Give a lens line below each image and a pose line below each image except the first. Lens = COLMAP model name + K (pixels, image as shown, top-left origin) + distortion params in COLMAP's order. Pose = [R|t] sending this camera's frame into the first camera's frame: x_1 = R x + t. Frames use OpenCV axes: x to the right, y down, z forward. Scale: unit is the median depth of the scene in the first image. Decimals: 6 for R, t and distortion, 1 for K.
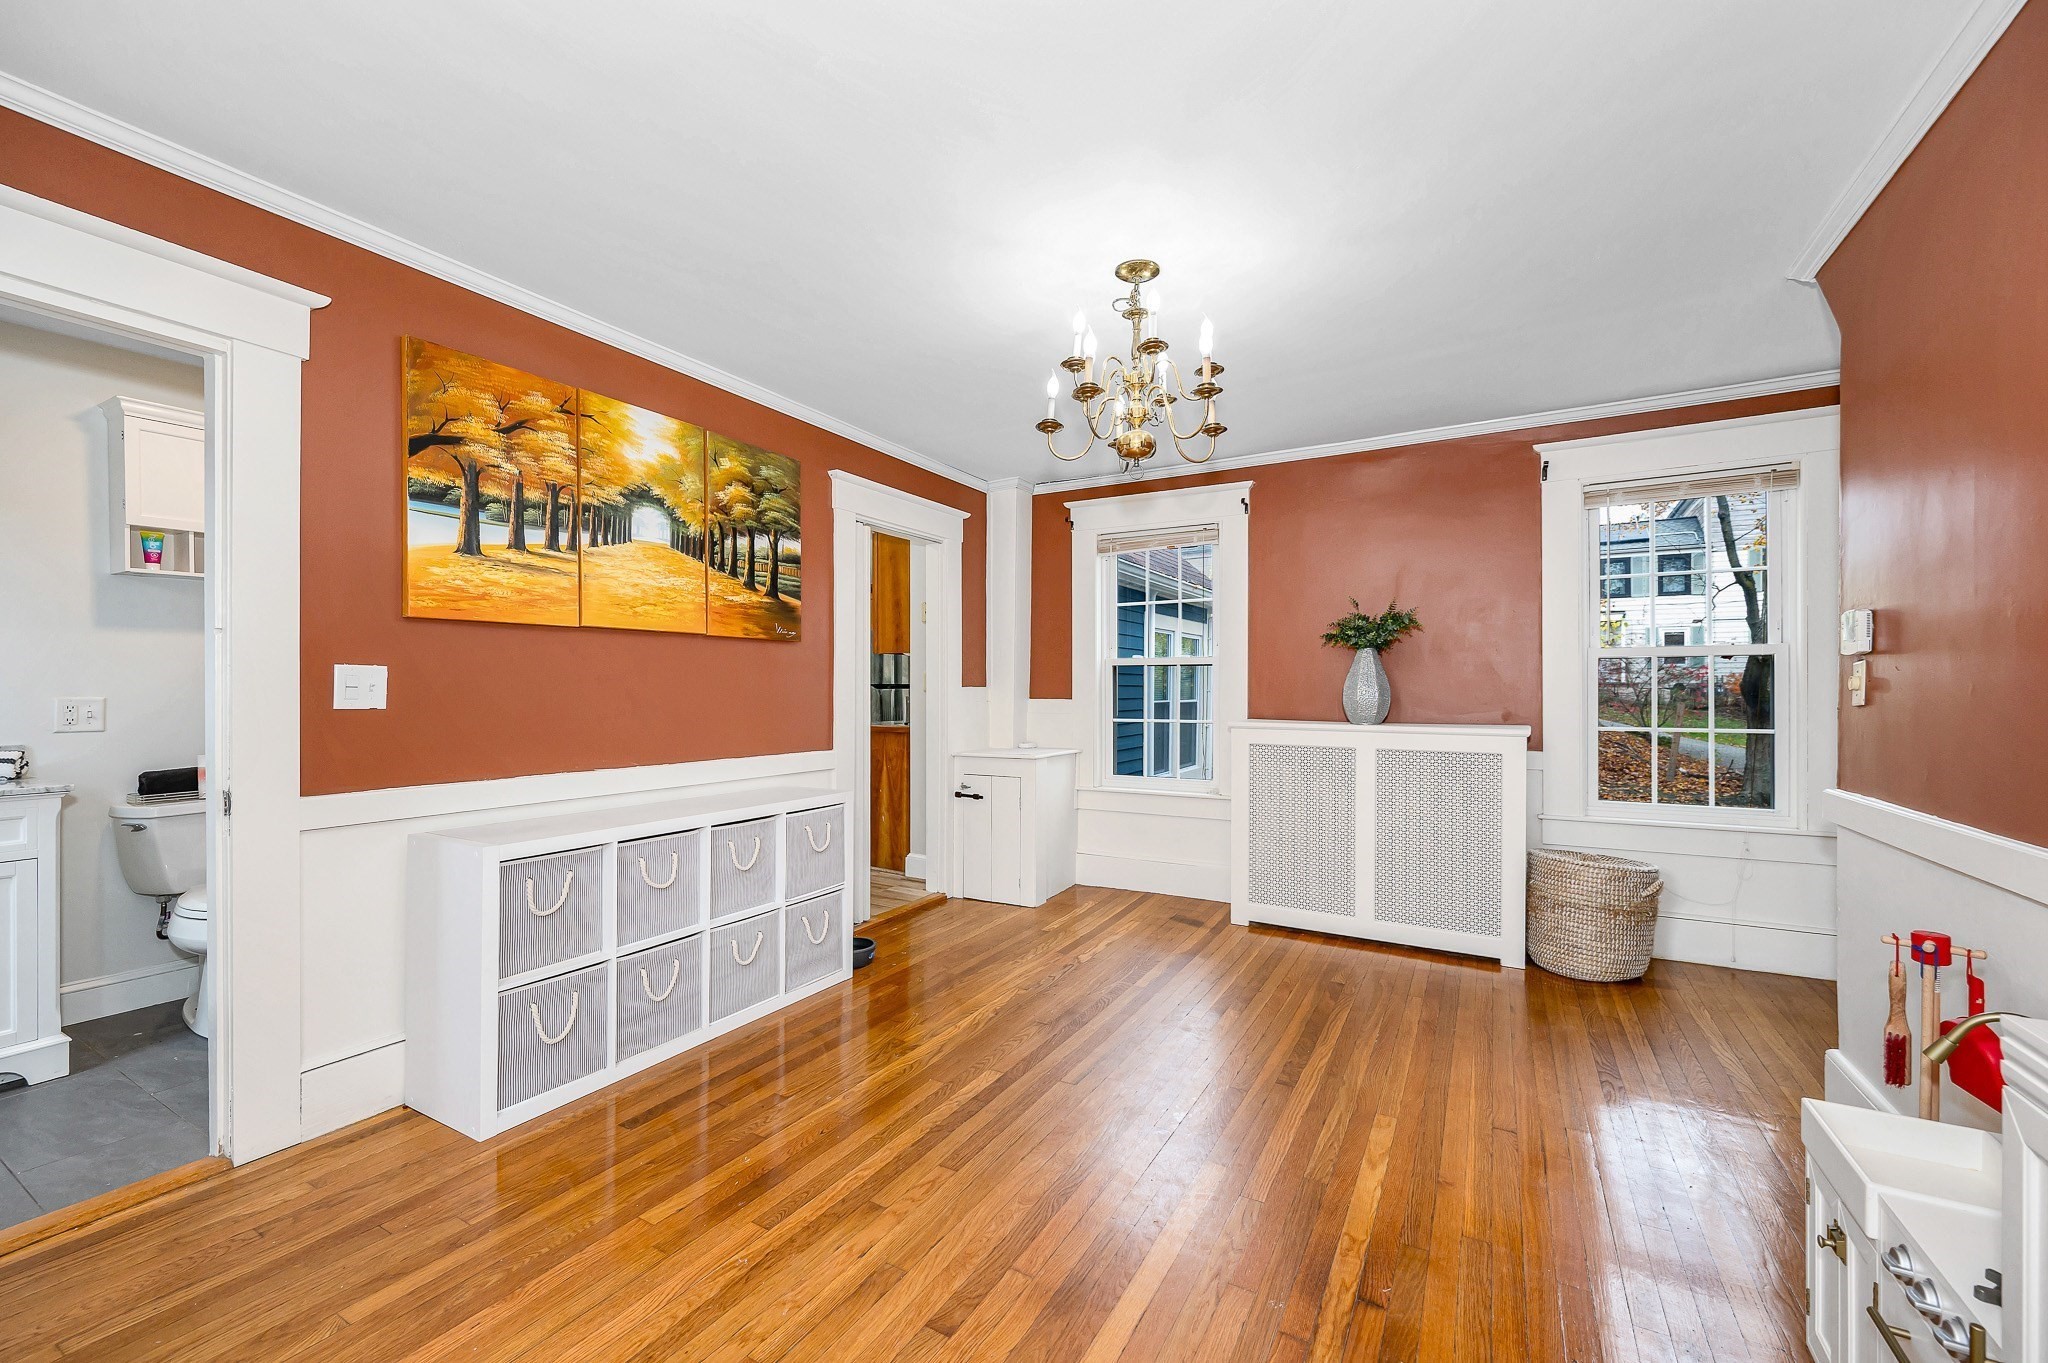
lens RADIAL K [[826.6, 0, 996.8], [0, 826.6, 692.9], [0, 0, 1]] dist [-0.002949, 0.000064]
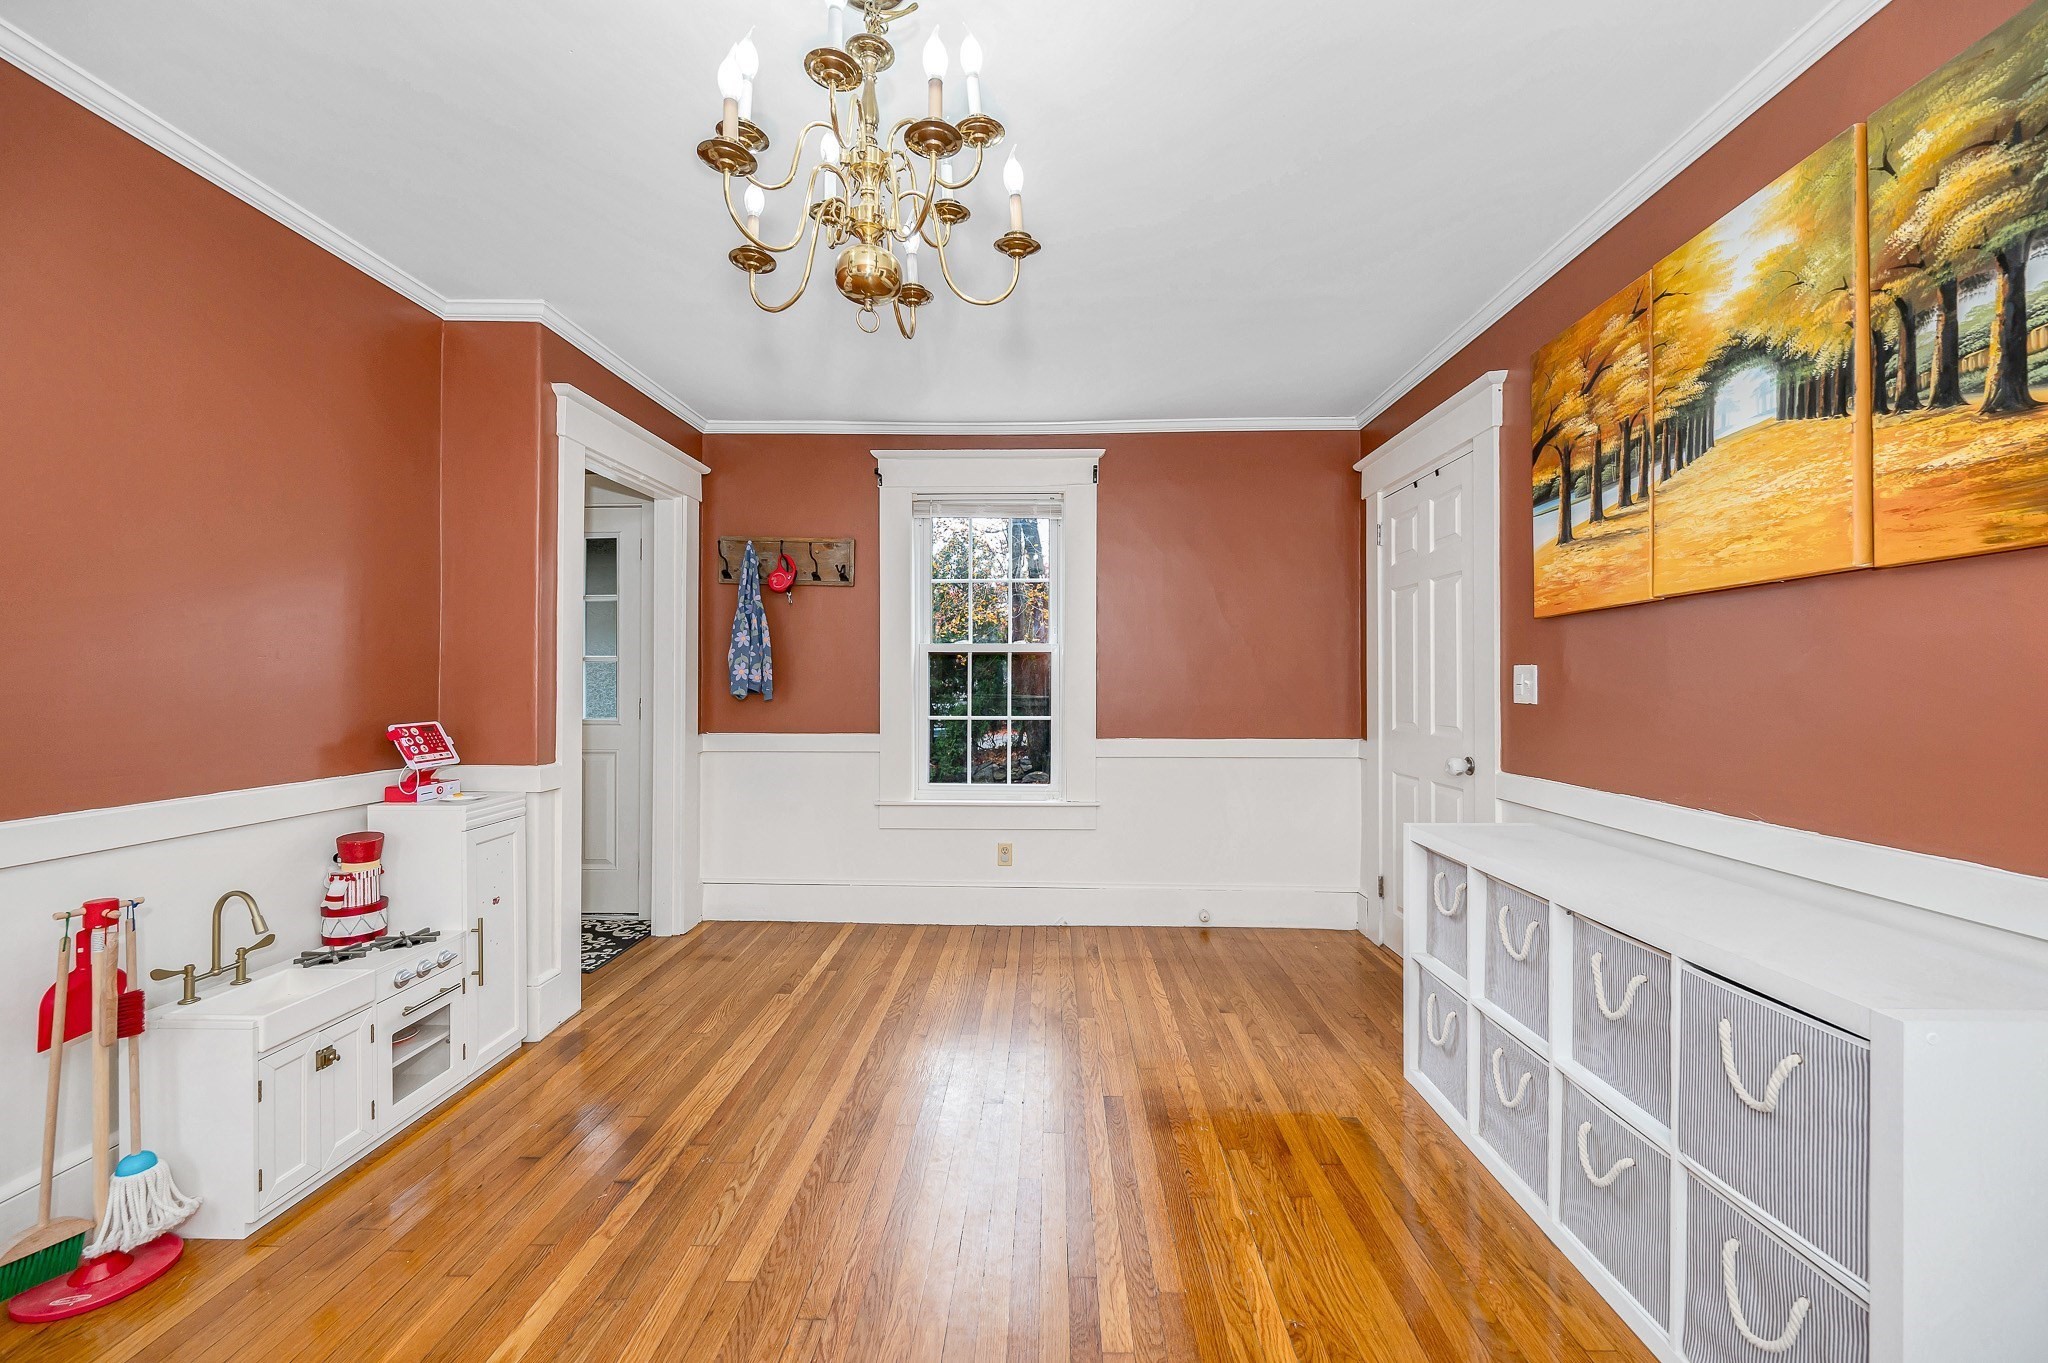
lens RADIAL K [[826.6, 0, 1055.0], [0, 826.6, 682.8], [0, 0, 1]] dist [-0.002949, 0.000064]
pose [[-0.853580, -0.002999, -0.520954, 0.286851], [-0.004309, 0.999990, 0.001303, -0.006106], [0.520945, 0.003357, -0.853584, 1.247327]]
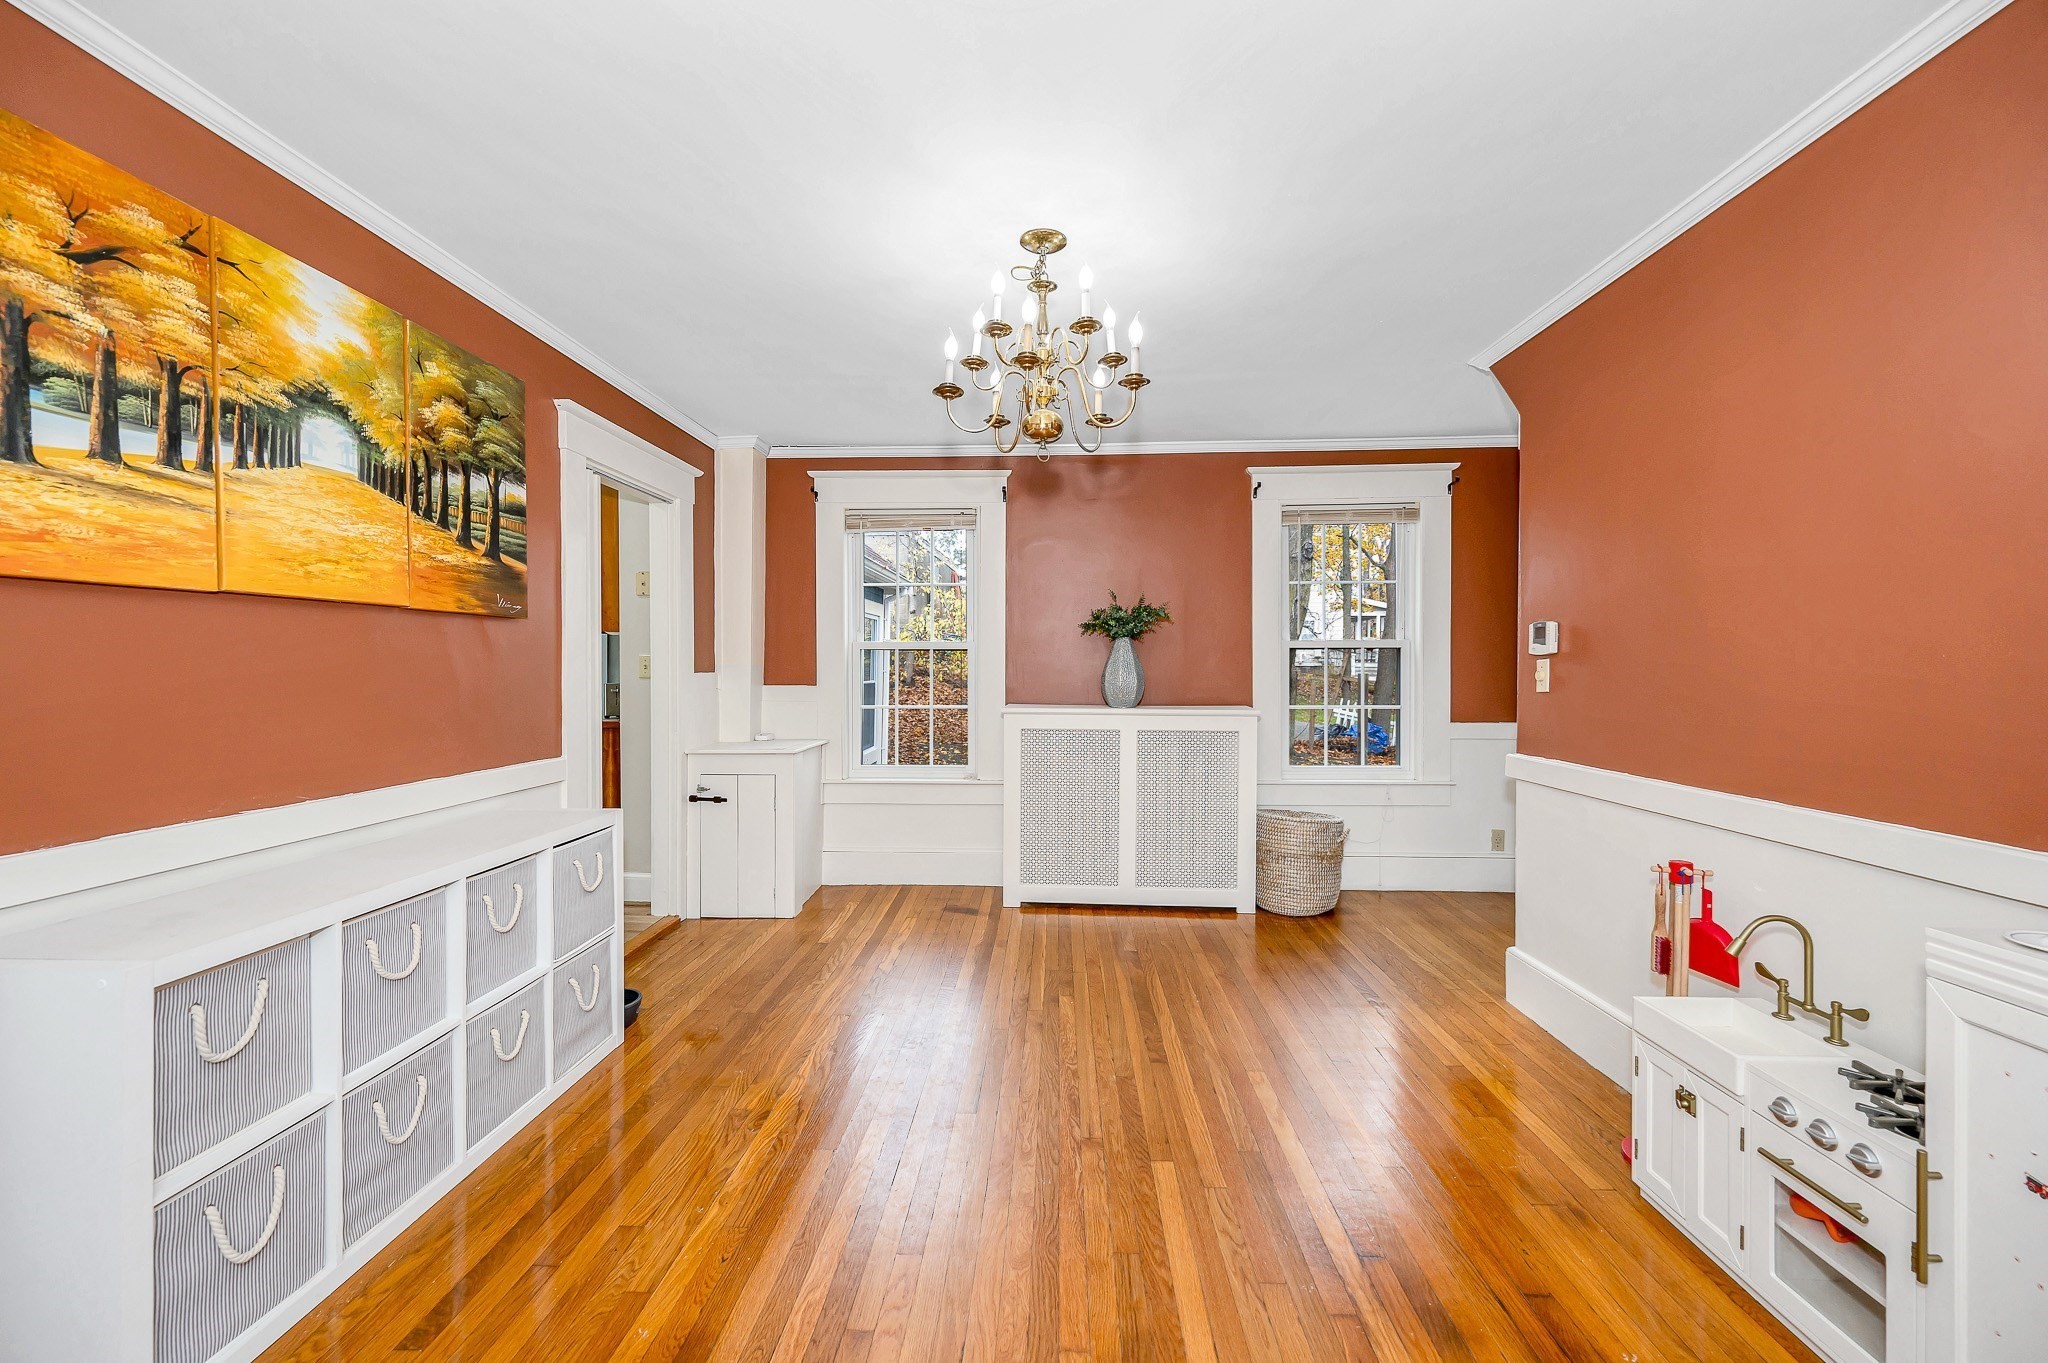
lens RADIAL K [[826.6, 0, 1009.7], [0, 826.6, 677.6], [0, 0, 1]] dist [-0.002949, 0.000064]
pose [[0.884960, -0.007875, 0.465600, -0.242974], [0.003028, 0.999933, 0.011158, -0.017717], [-0.465657, -0.008465, 0.884925, 0.140320]]
